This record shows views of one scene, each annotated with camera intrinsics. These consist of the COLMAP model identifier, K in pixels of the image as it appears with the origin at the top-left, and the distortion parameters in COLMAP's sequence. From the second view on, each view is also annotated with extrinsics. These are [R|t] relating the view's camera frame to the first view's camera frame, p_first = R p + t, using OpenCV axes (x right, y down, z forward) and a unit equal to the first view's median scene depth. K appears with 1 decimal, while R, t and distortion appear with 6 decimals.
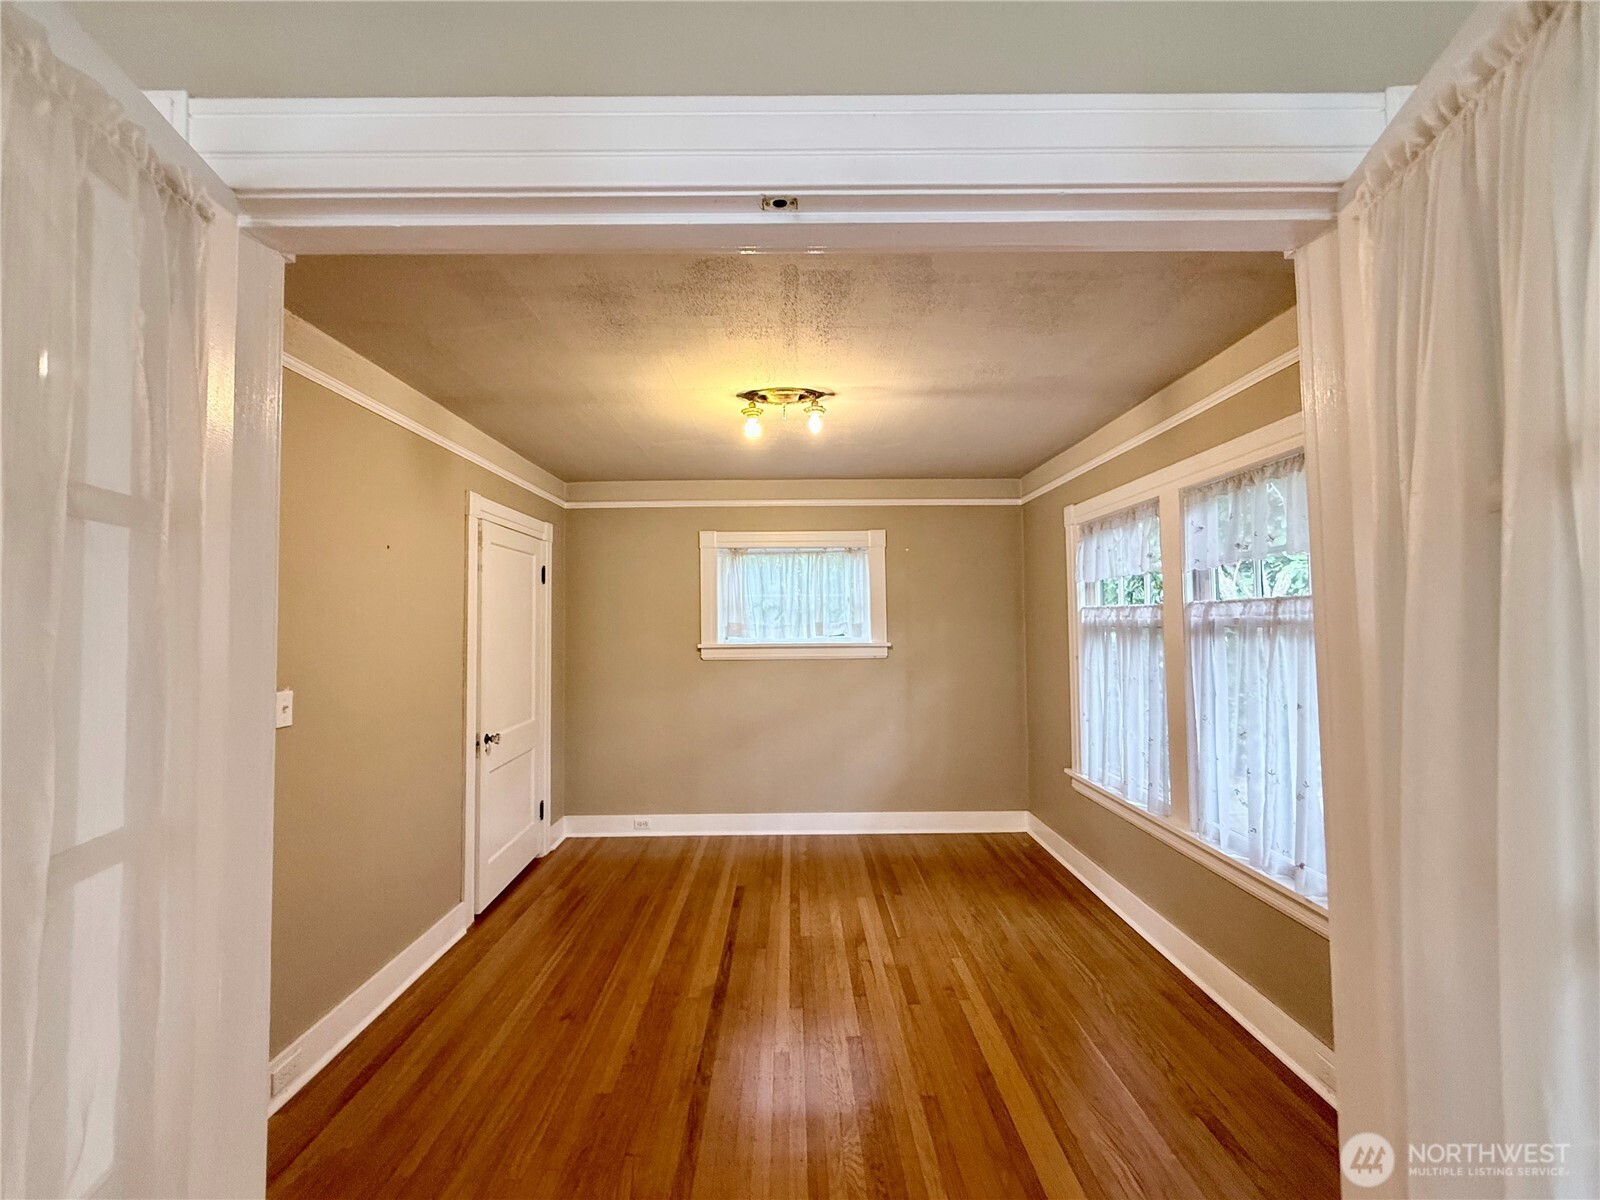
lens RADIAL K [[637.8, 0, 795.7], [0, 637.8, 597.8], [0, 0, 1]] dist [0.000579, -0.000563]
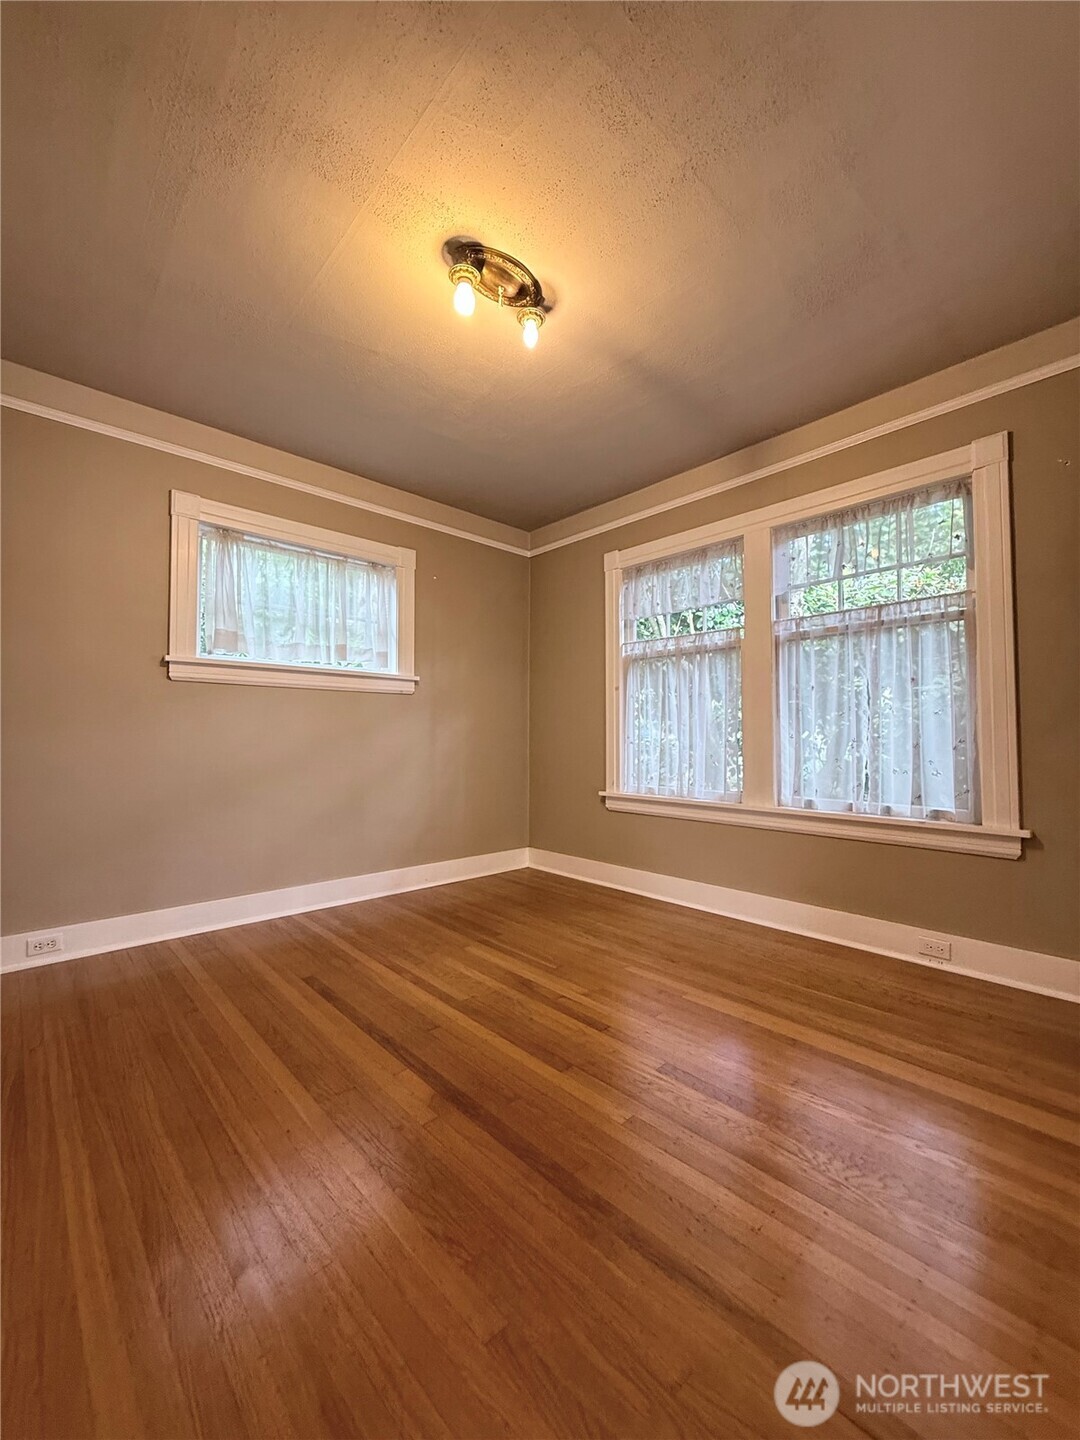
lens RADIAL K [[576.7, 0, 540.2], [0, 576.7, 716.1], [0, 0, 1]] dist [-0.001333, -0.000392]
pose [[0.735869, 0.036081, 0.676162, -0.380398], [-0.034570, 0.999279, -0.015700, 0.187013], [-0.676241, -0.011821, 0.736586, 0.409160]]
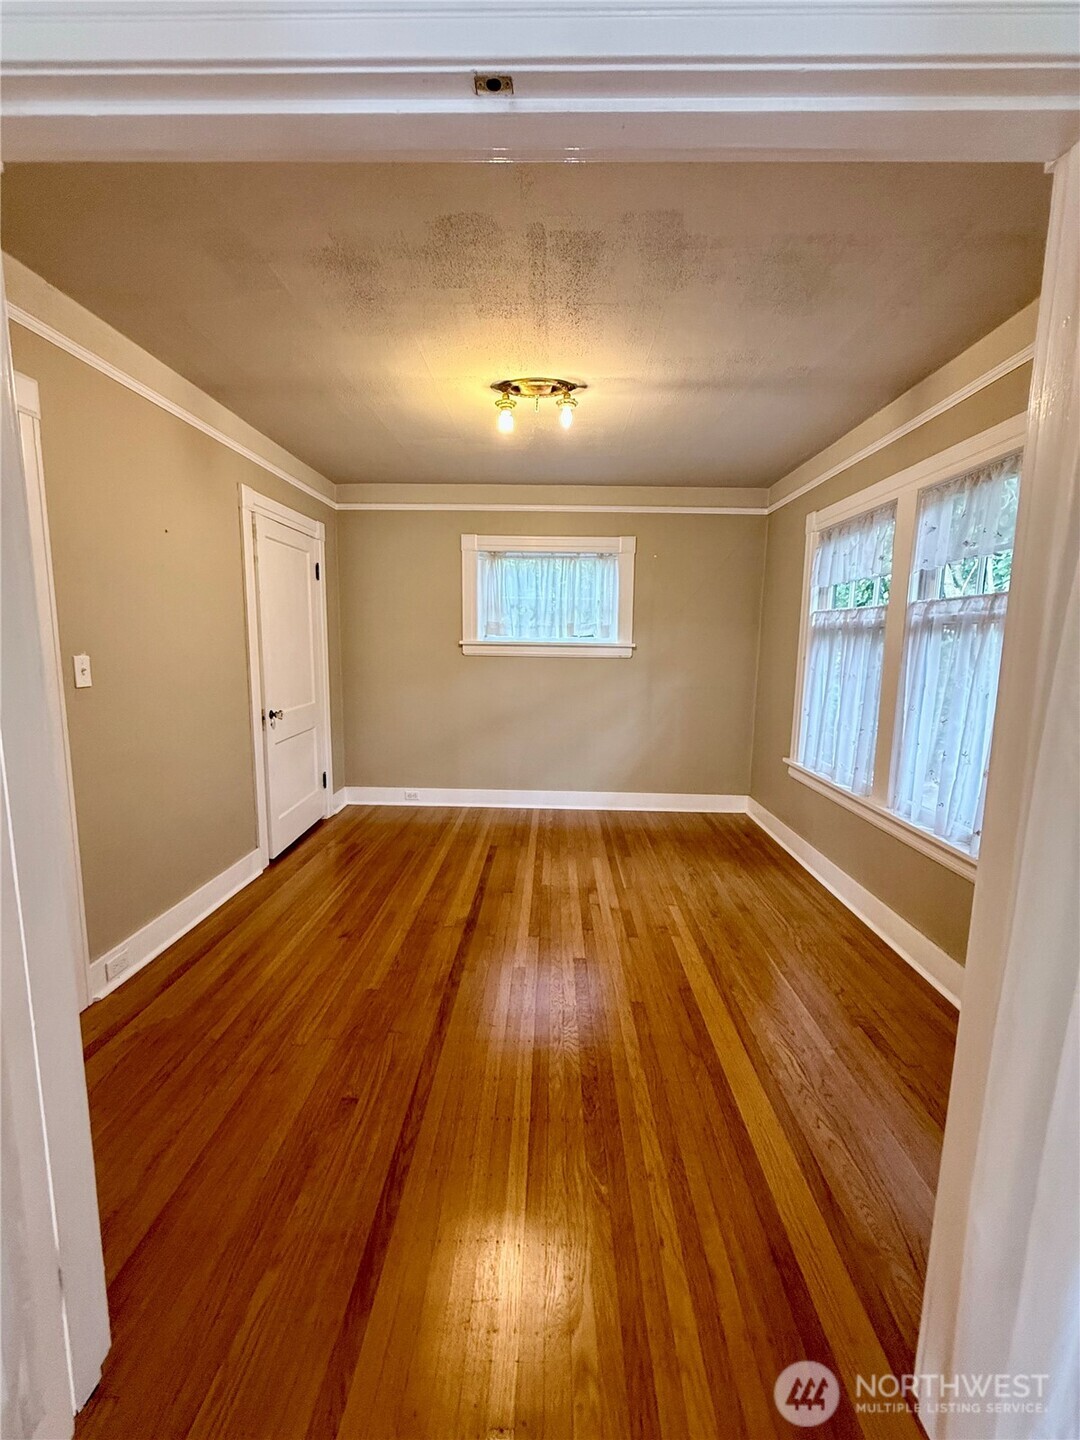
lens RADIAL K [[574.0, 0, 541.8], [0, 574.0, 716.0], [0, 0, 1]] dist [0.000579, -0.000563]
pose [[0.999286, 0.028349, -0.024973, 0.024177], [-0.023611, 0.984642, 0.172980, 0.036558], [0.029493, -0.172267, 0.984609, 0.006351]]
